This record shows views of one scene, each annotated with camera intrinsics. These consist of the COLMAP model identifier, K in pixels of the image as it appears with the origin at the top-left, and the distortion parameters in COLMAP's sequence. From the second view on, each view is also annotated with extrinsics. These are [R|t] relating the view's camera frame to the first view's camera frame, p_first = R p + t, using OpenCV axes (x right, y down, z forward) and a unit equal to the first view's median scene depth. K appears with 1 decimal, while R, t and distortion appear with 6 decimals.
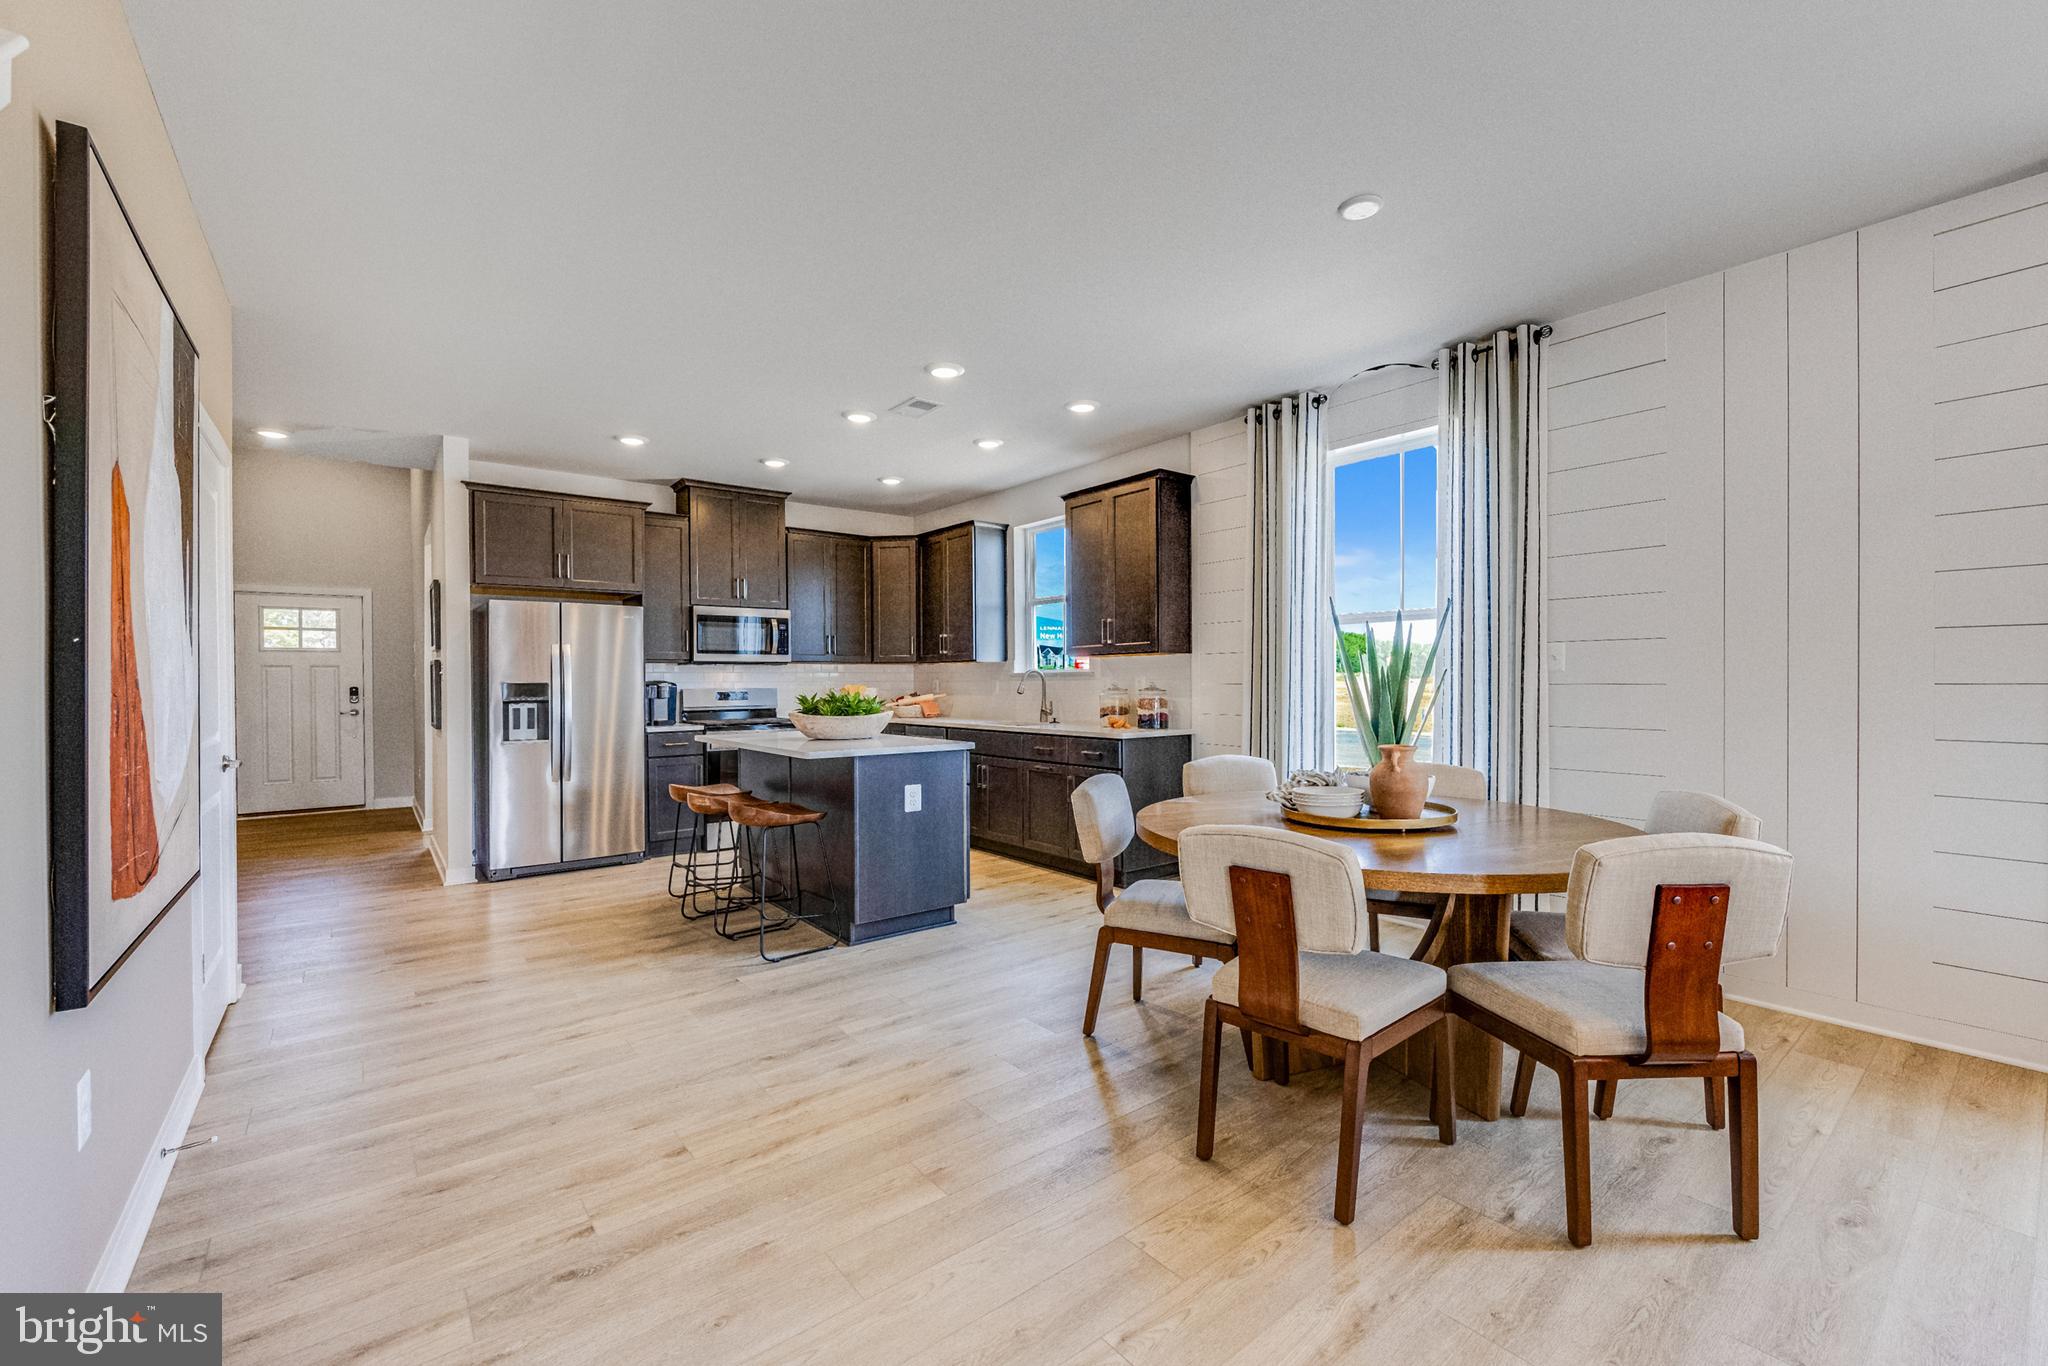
lens RADIAL K [[848.7, 0, 1021.5], [0, 848.7, 684.4], [0, 0, 1]] dist [0.004088, 0.000448]
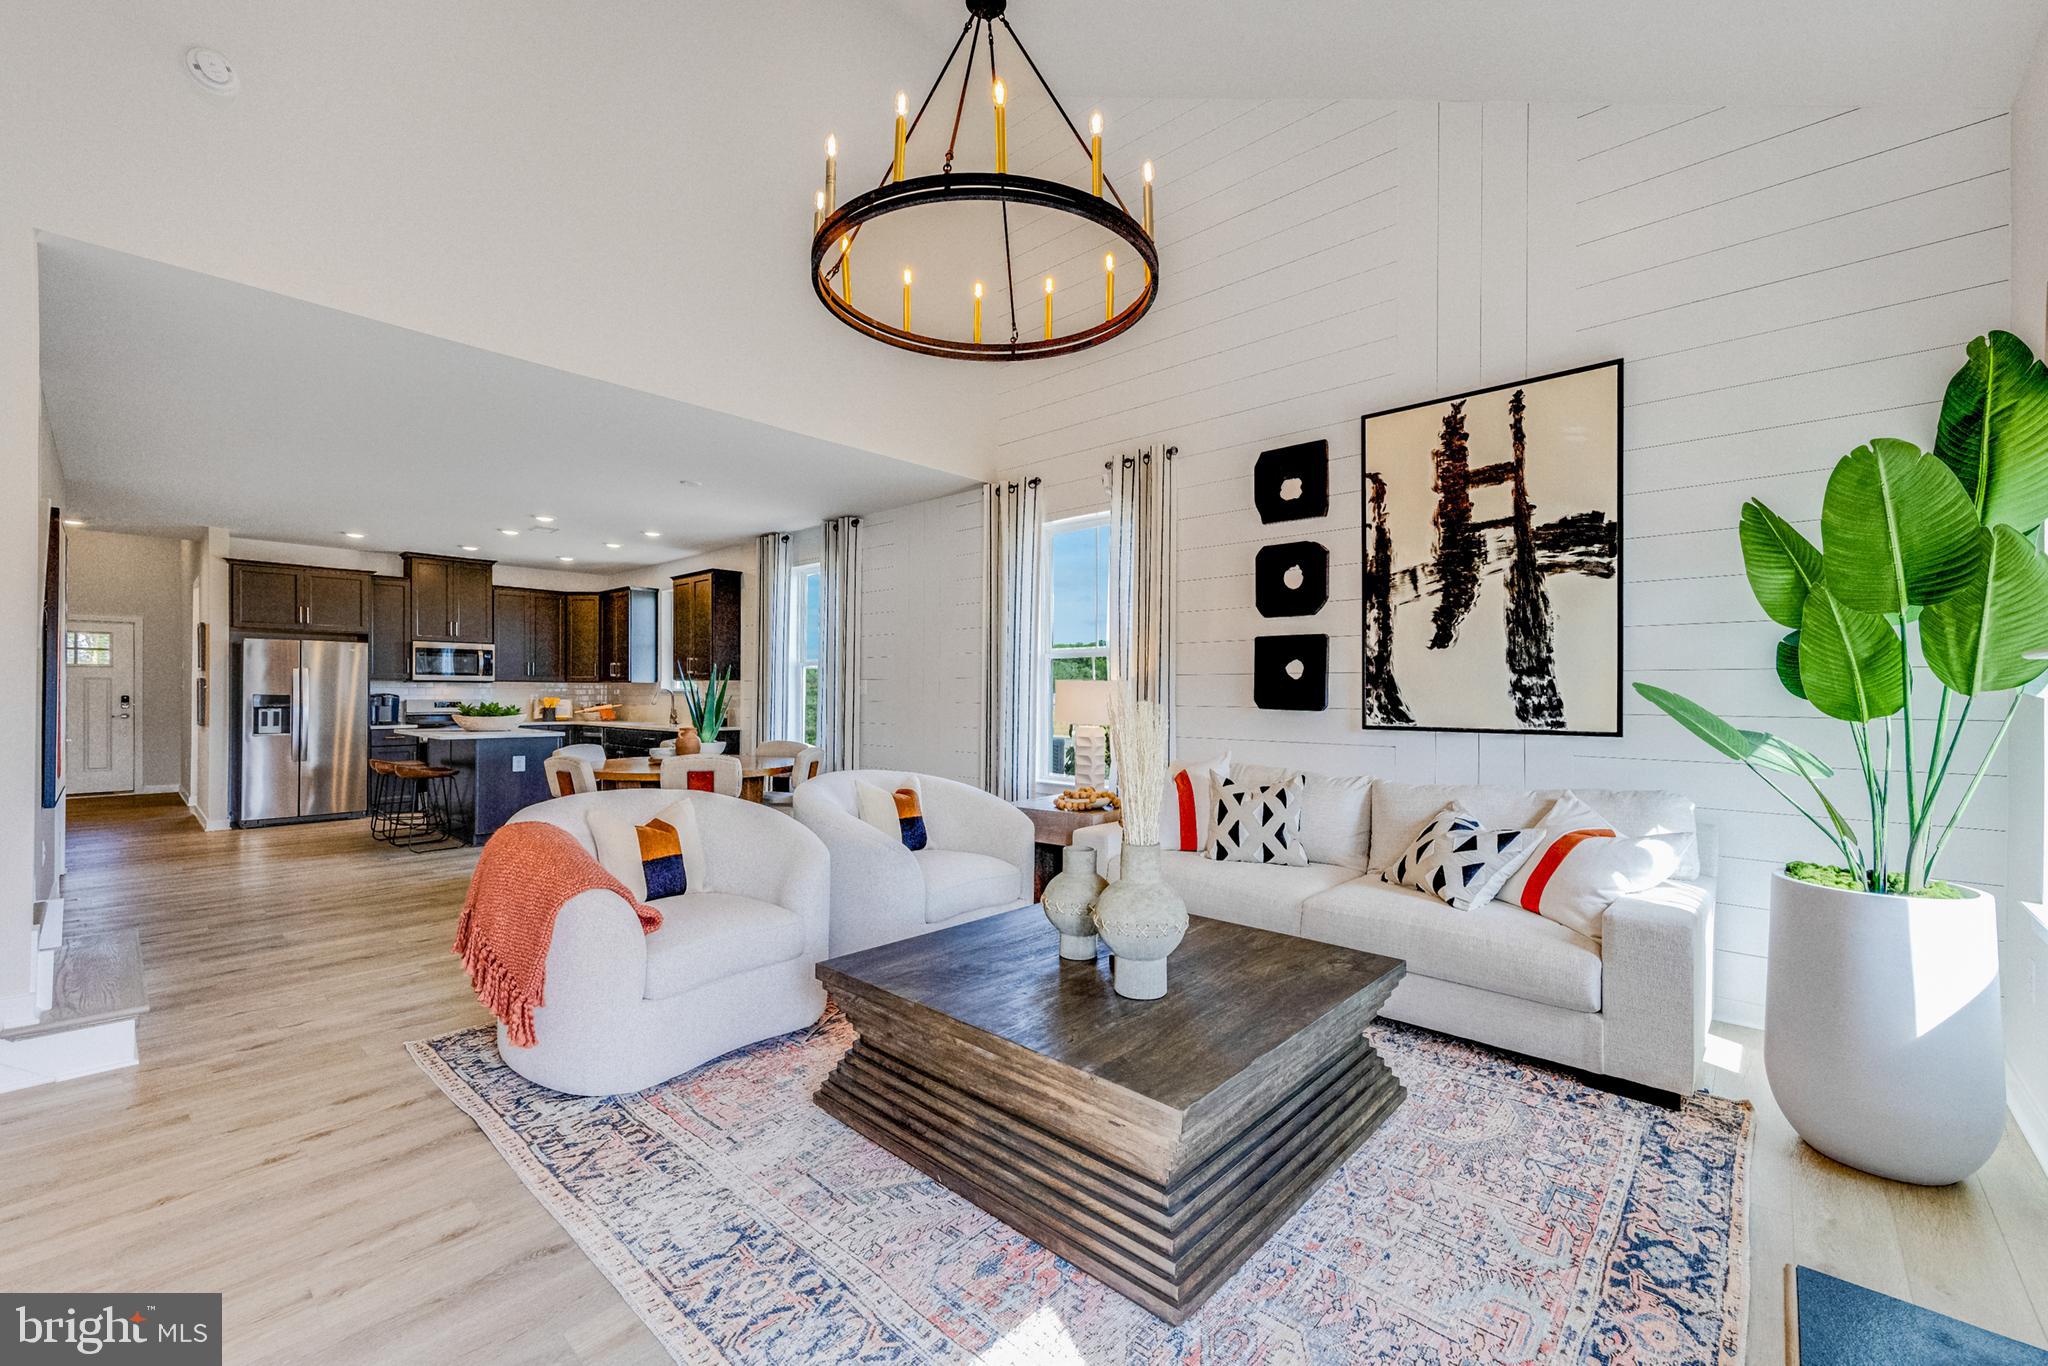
lens RADIAL K [[848.7, 0, 1043.5], [0, 848.7, 695.4], [0, 0, 1]] dist [0.004088, 0.000448]
pose [[0.984774, 0.008721, 0.173622, 0.426293], [-0.008189, 0.999959, -0.003780, -0.005435], [-0.173647, 0.002300, 0.984805, -0.613986]]
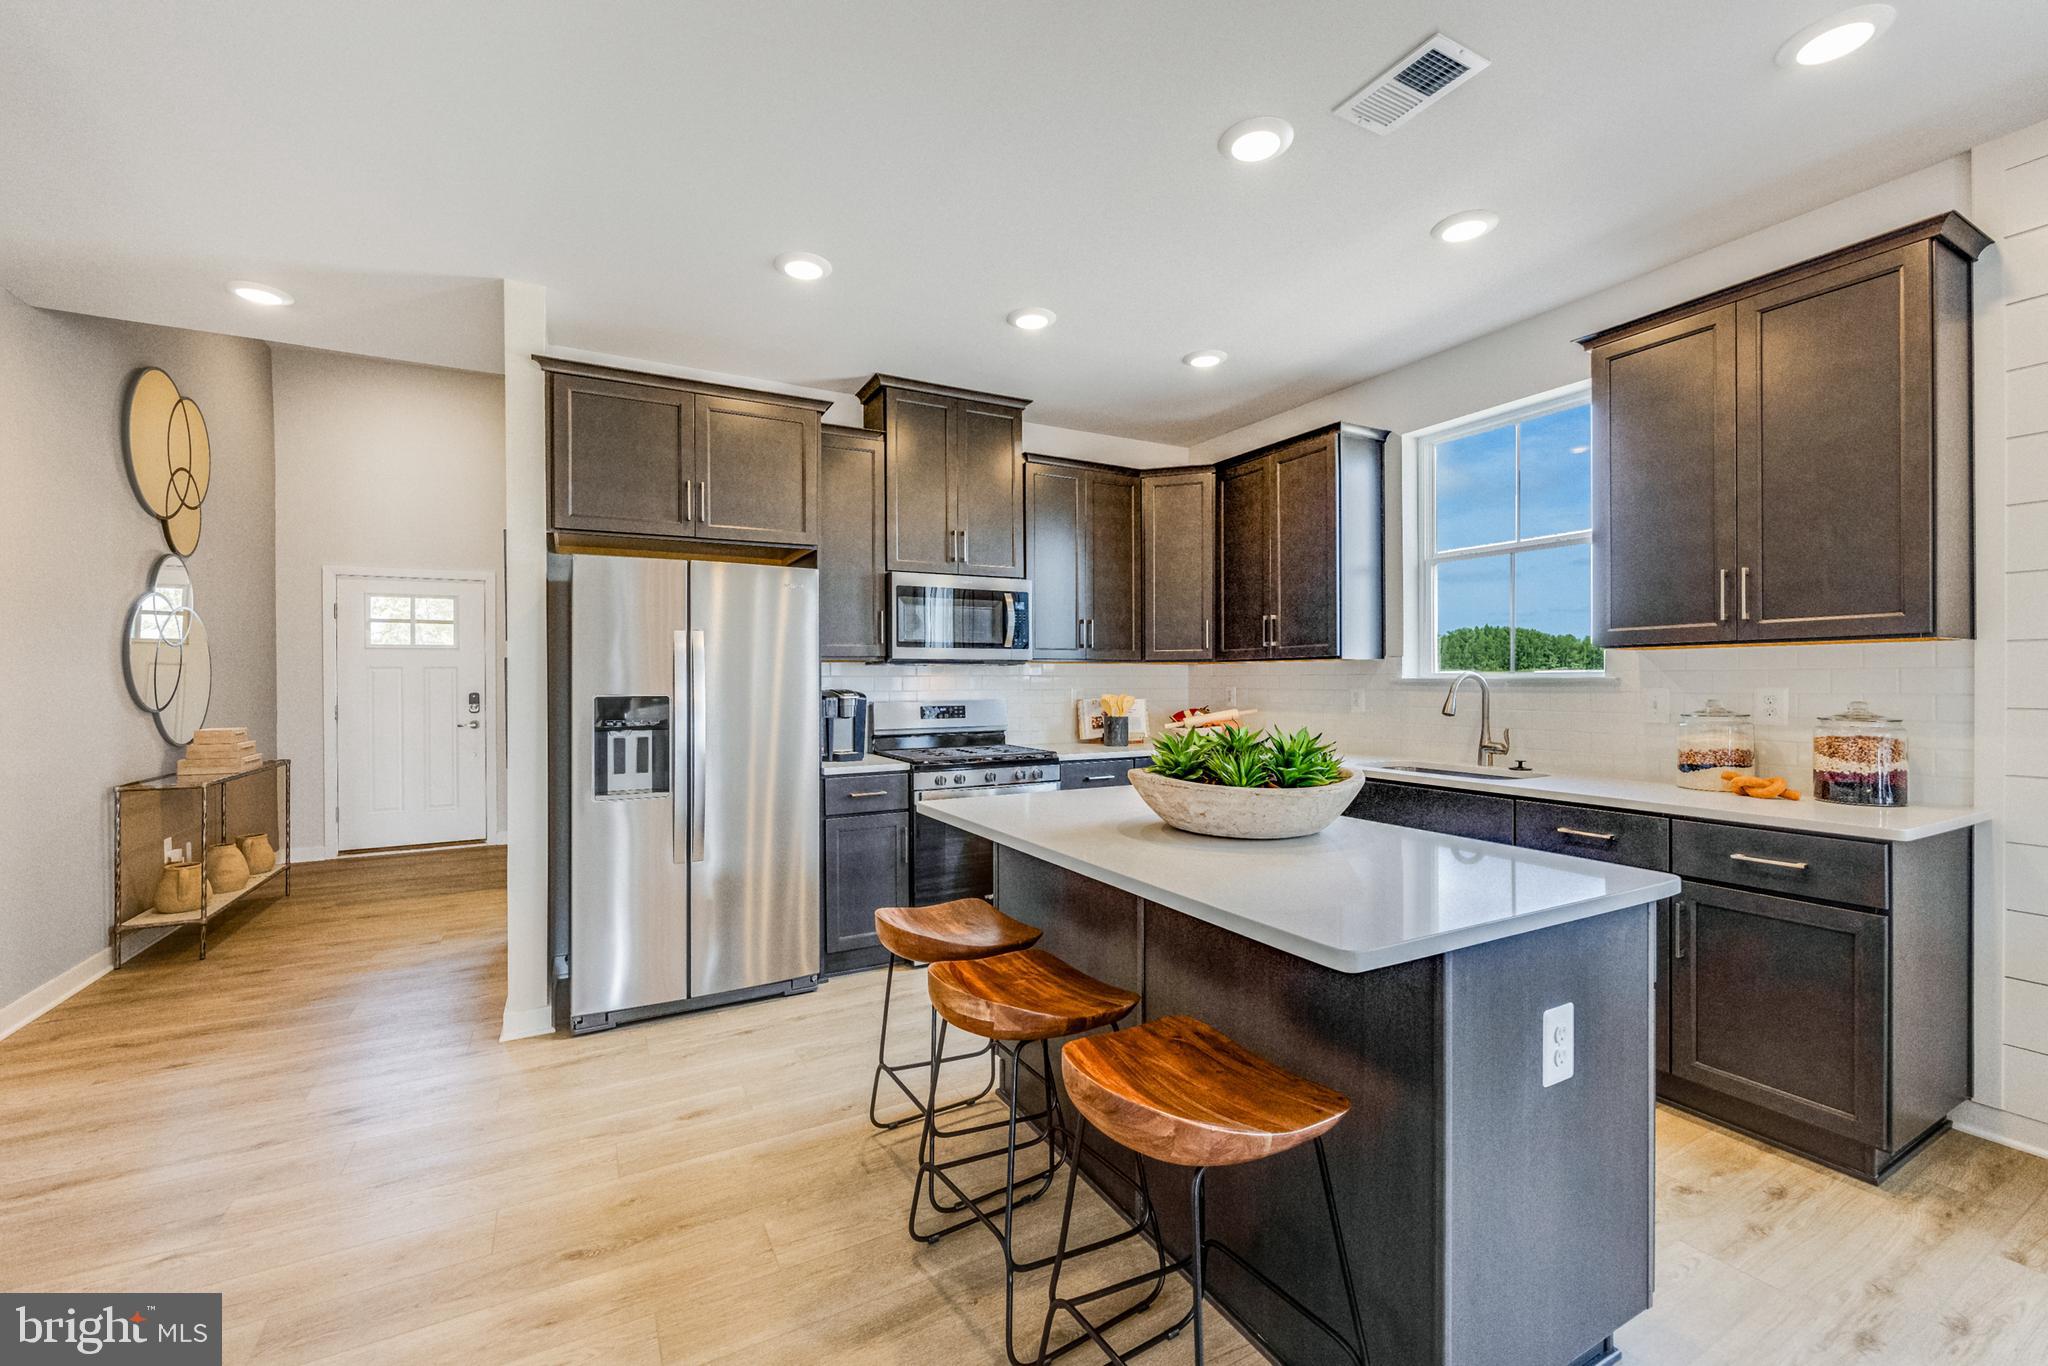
lens RADIAL K [[848.7, 0, 1023.2], [0, 848.7, 680.0], [0, 0, 1]] dist [0.004088, 0.000448]
pose [[0.985853, 0.002091, -0.167597, -0.190554], [-0.002720, 0.999990, -0.003527, -0.010400], [0.167588, 0.003933, 0.985849, 0.407059]]
